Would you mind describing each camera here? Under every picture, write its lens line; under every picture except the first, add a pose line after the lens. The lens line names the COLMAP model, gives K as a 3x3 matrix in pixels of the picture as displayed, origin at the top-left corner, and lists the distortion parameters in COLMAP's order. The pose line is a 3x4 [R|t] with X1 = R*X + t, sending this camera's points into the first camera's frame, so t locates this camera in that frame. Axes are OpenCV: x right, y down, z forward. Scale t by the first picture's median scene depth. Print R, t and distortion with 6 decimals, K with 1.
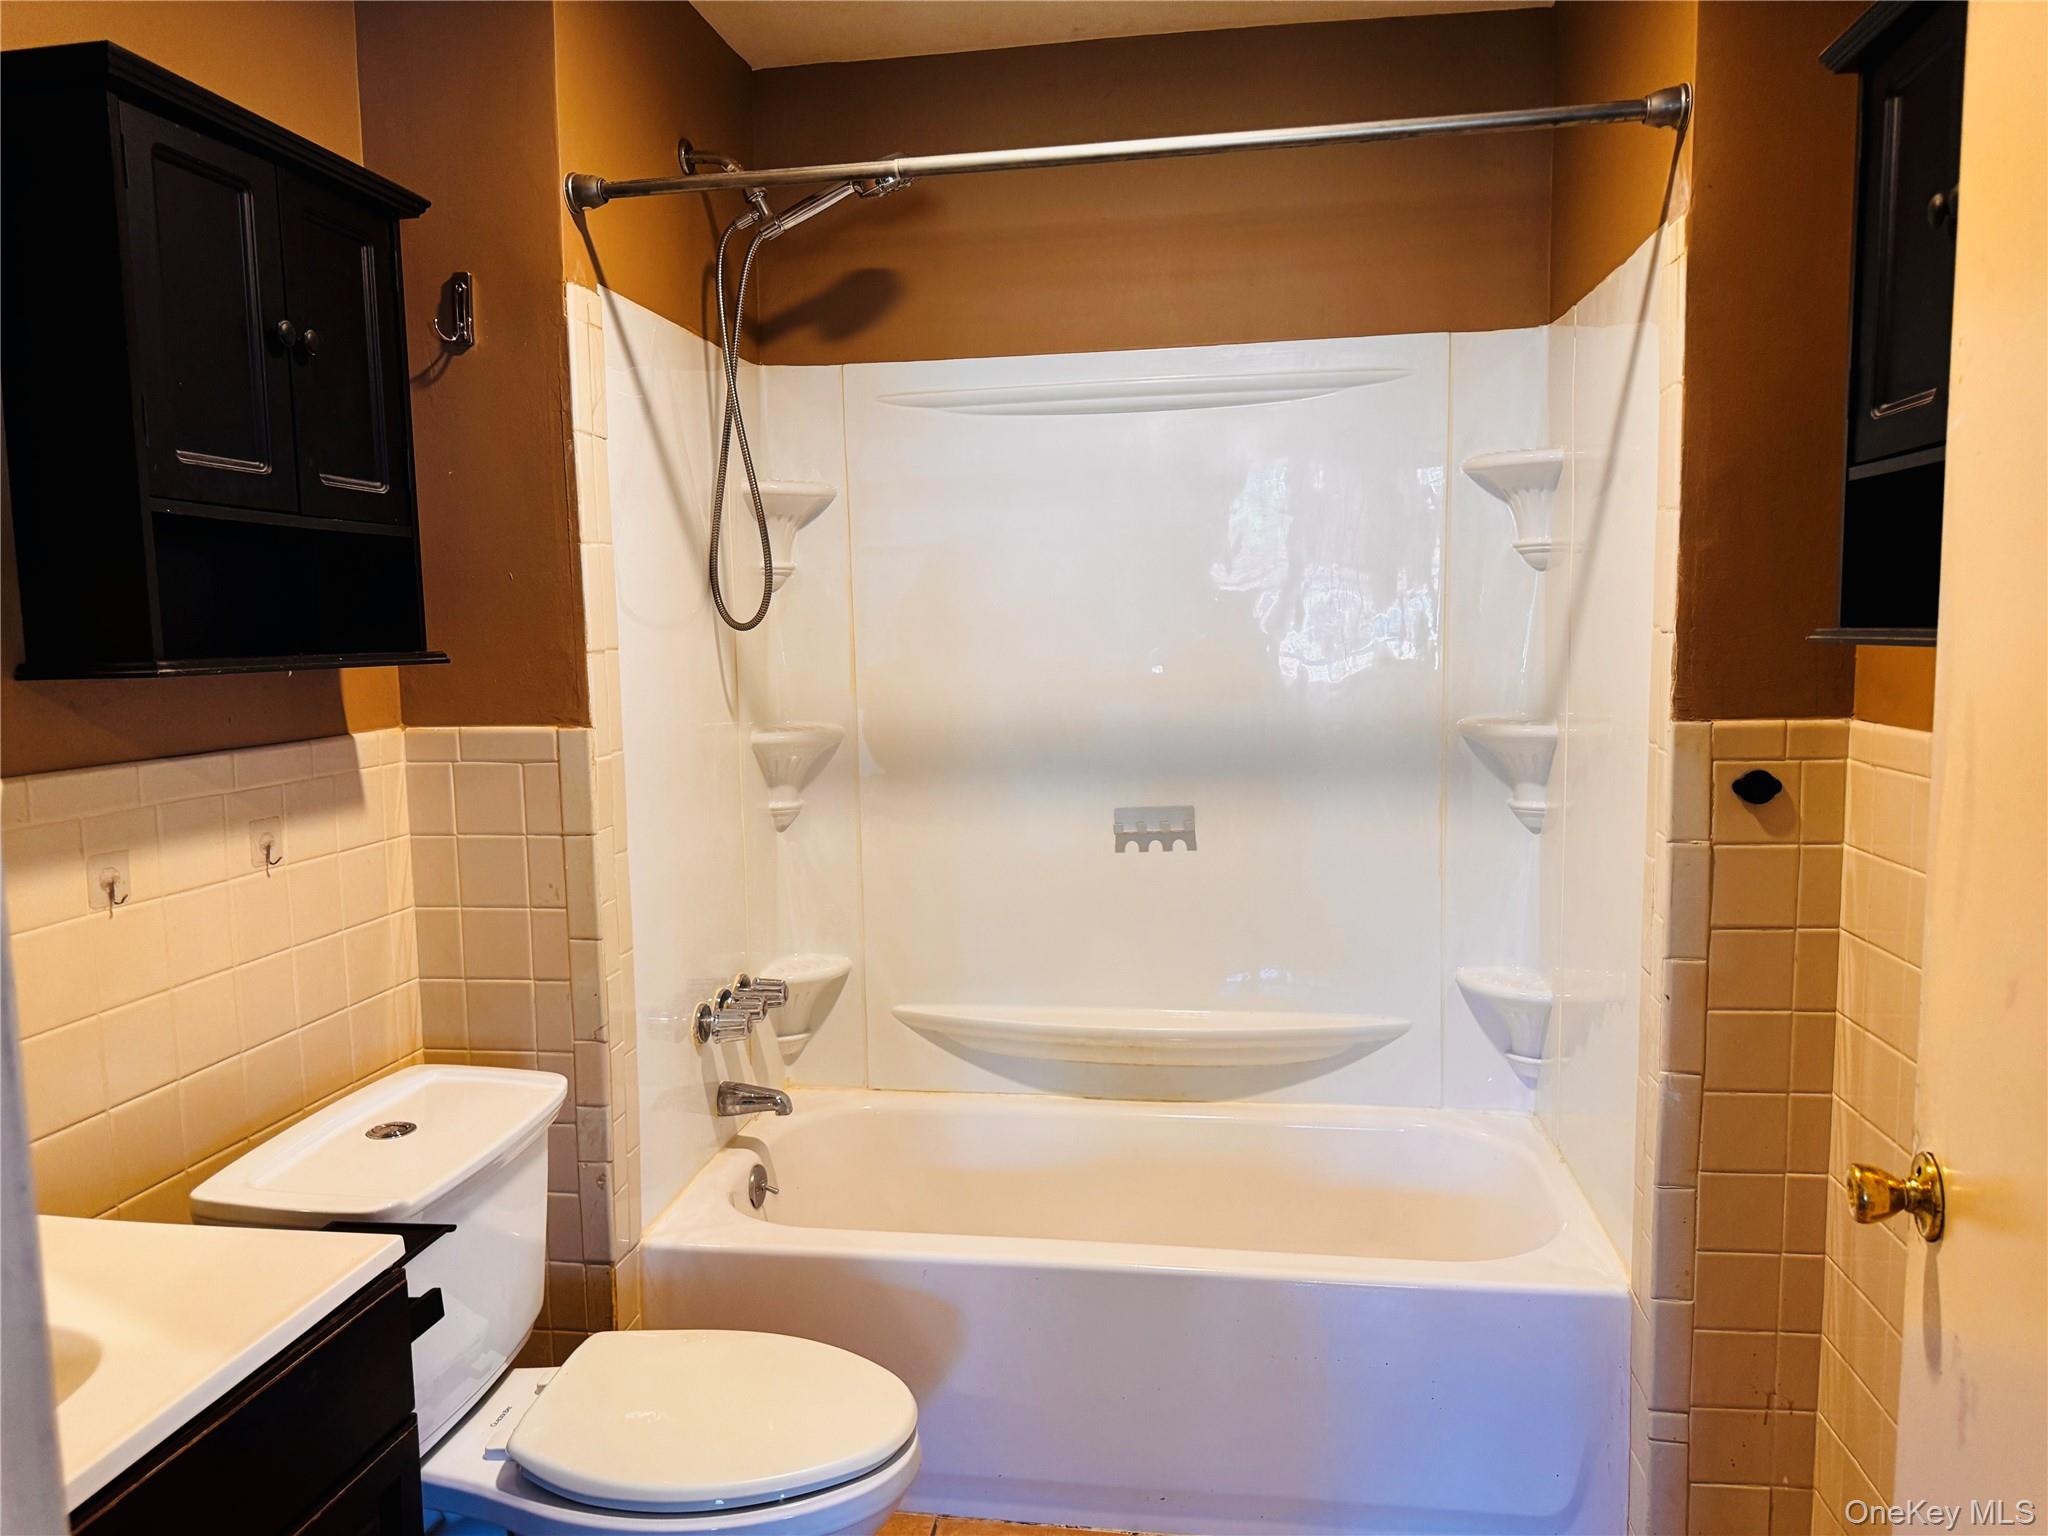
lens RADIAL K [[1449.5, 0, 1025.9], [0, 1449.5, 786.4], [0, 0, 1]] dist [0.067296, -0.078929]
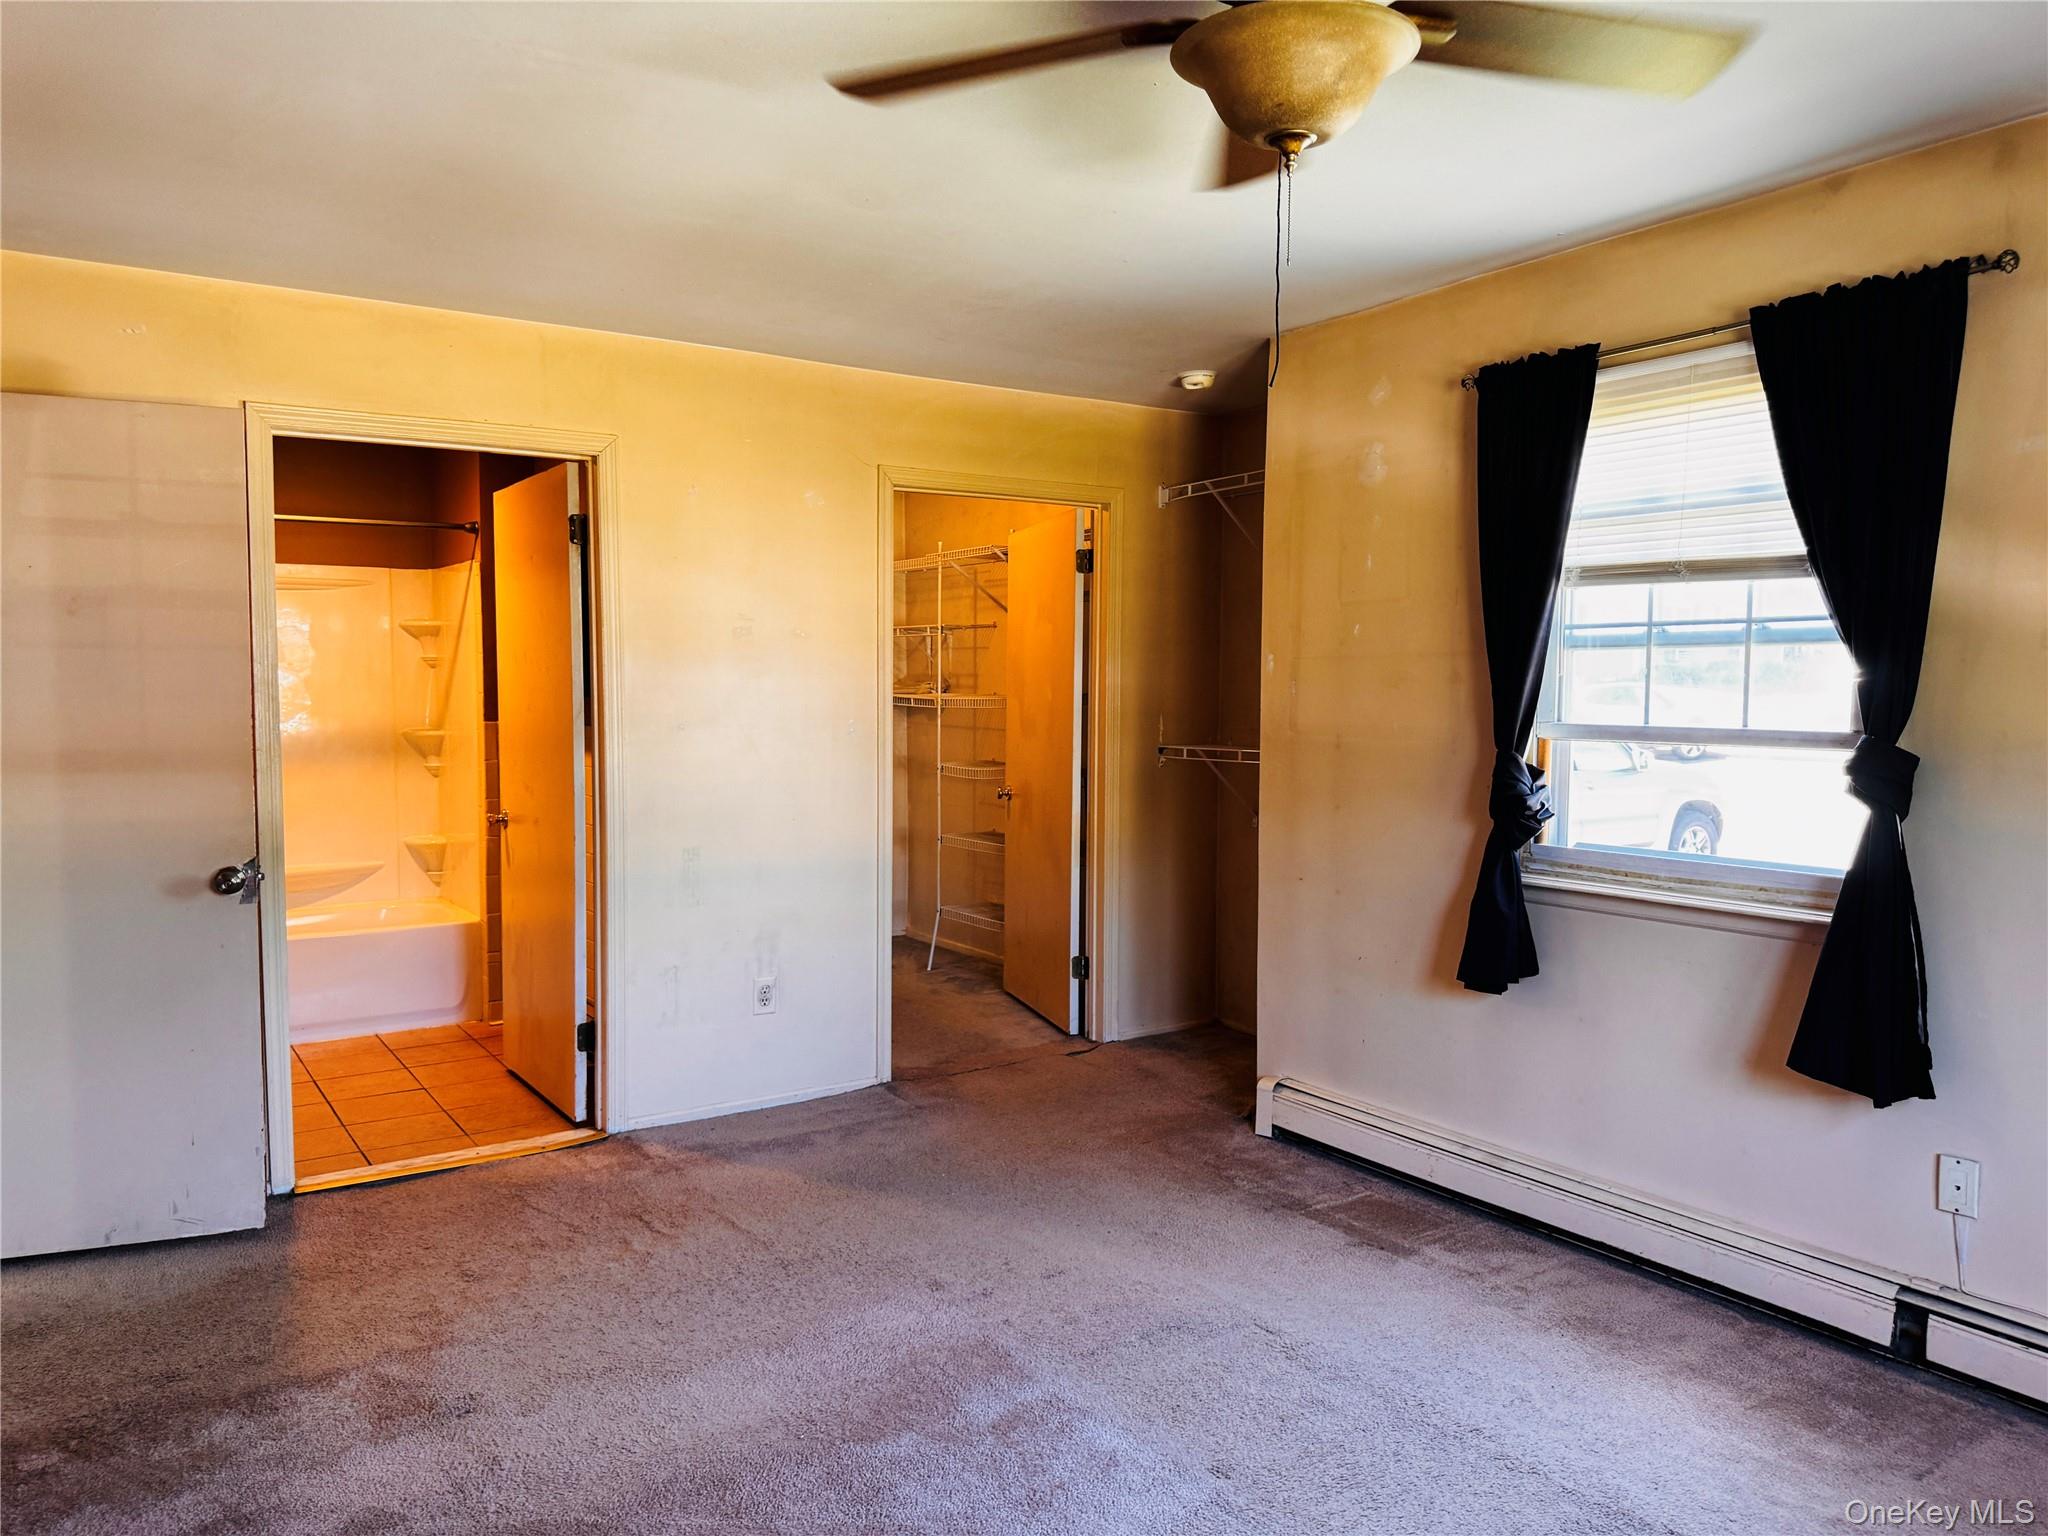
lens RADIAL K [[1449.5, 0, 1029.5], [0, 1449.5, 774.2], [0, 0, 1]] dist [0.067296, -0.078929]
pose [[0.736375, -0.020188, 0.676273, -0.718327], [0.055686, 0.997972, -0.030844, 0.200594], [-0.674278, 0.060372, 0.736005, -1.837537]]
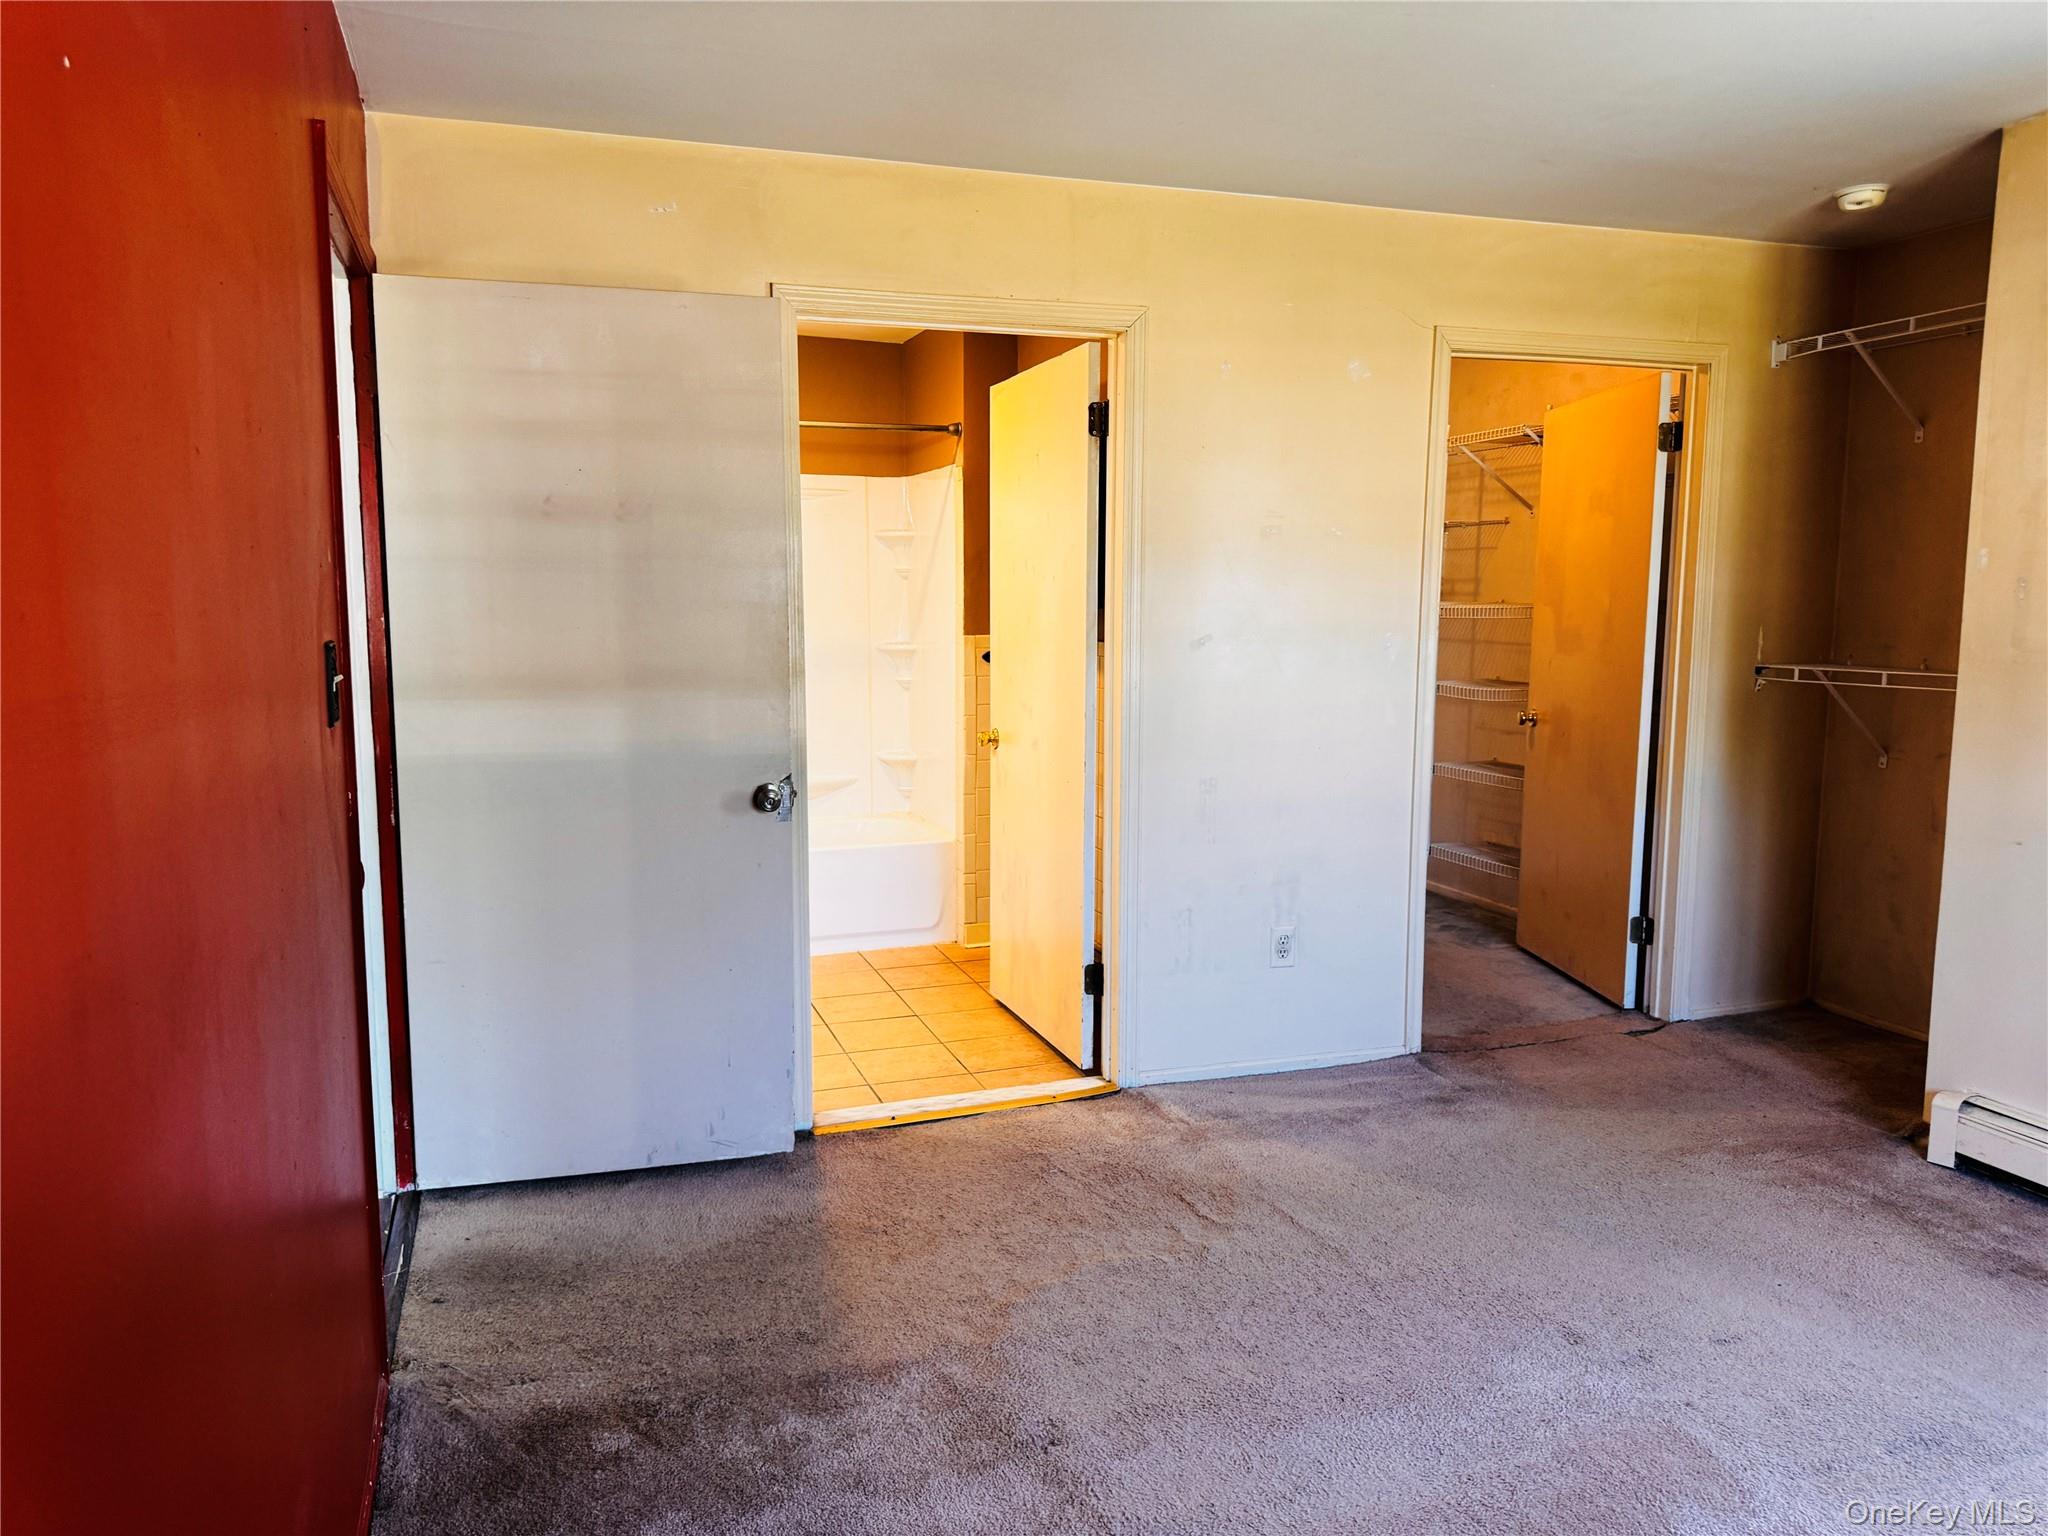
lens RADIAL K [[1449.5, 0, 1016.3], [0, 1449.5, 767.9], [0, 0, 1]] dist [0.067296, -0.078929]
pose [[0.883465, -0.035038, 0.467186, -0.746715], [0.032772, 0.999379, 0.012978, 0.167689], [-0.467350, 0.003845, 0.884064, -1.450794]]
